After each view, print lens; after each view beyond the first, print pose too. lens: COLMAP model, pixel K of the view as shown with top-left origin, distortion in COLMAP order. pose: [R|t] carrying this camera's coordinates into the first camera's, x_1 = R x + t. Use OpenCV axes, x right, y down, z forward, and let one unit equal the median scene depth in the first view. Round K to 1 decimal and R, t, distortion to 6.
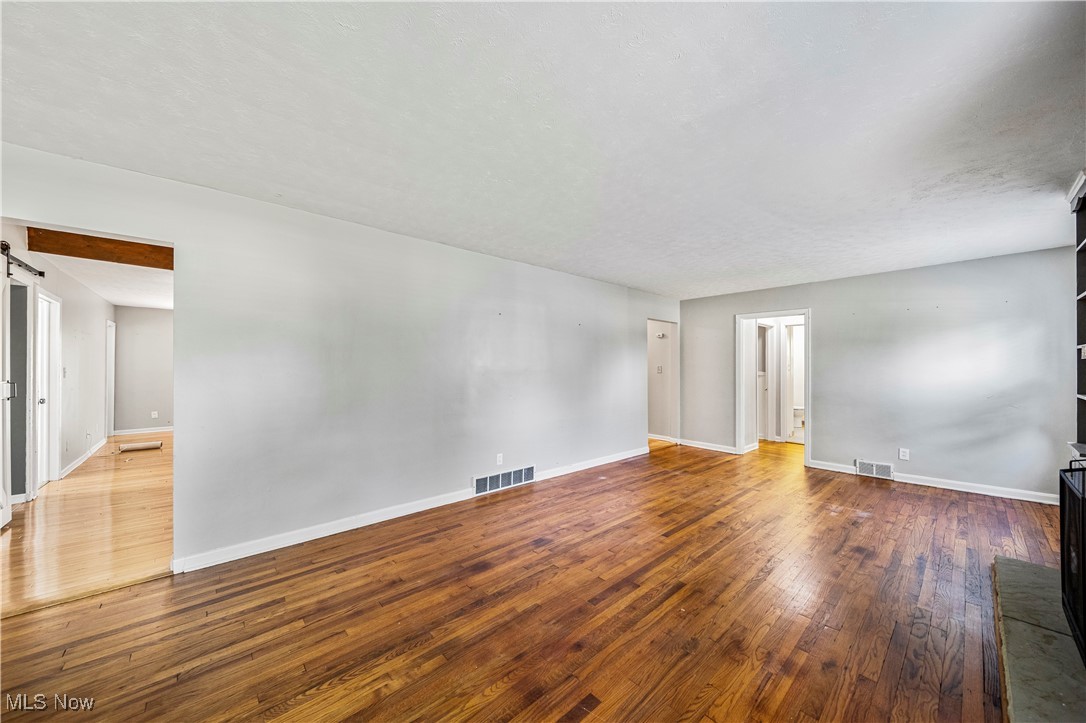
lens RADIAL K [[380.8, 0, 541.8], [0, 380.8, 366.3], [0, 0, 1]] dist [-0.002287, -0.000782]
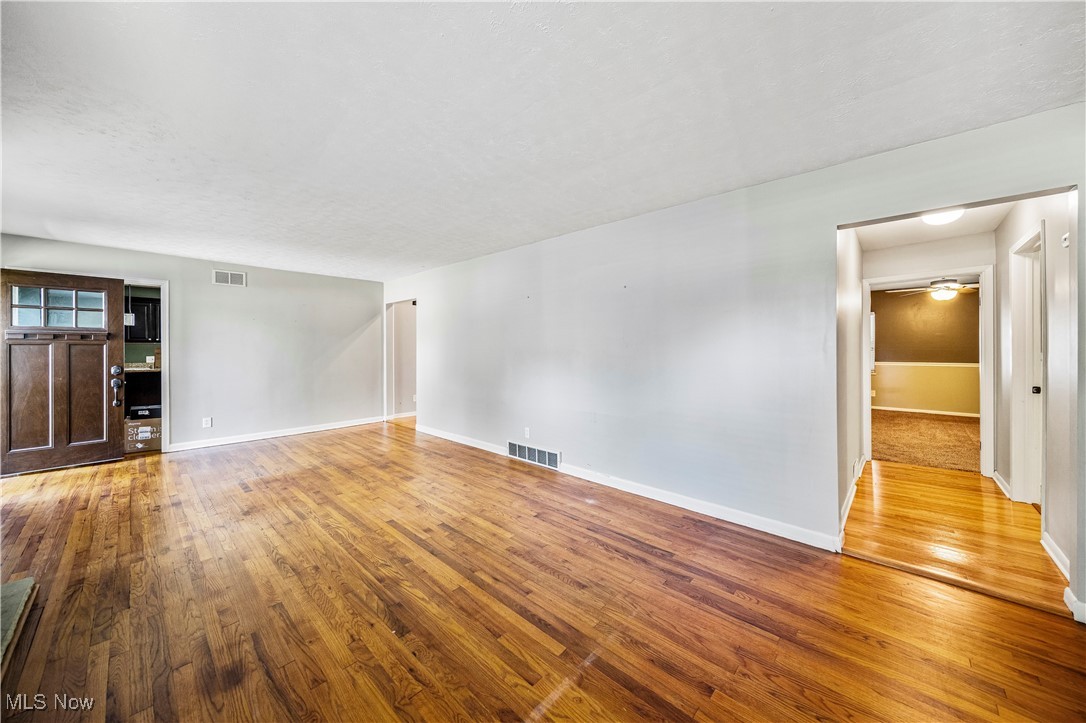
lens RADIAL K [[380.8, 0, 543.5], [0, 380.8, 349.9], [0, 0, 1]] dist [-0.002287, -0.000782]
pose [[0.103345, 0.005035, -0.994633, 0.997747], [0.002840, 0.999982, 0.005357, 0.004869], [0.994642, -0.003379, 0.103329, 0.973347]]
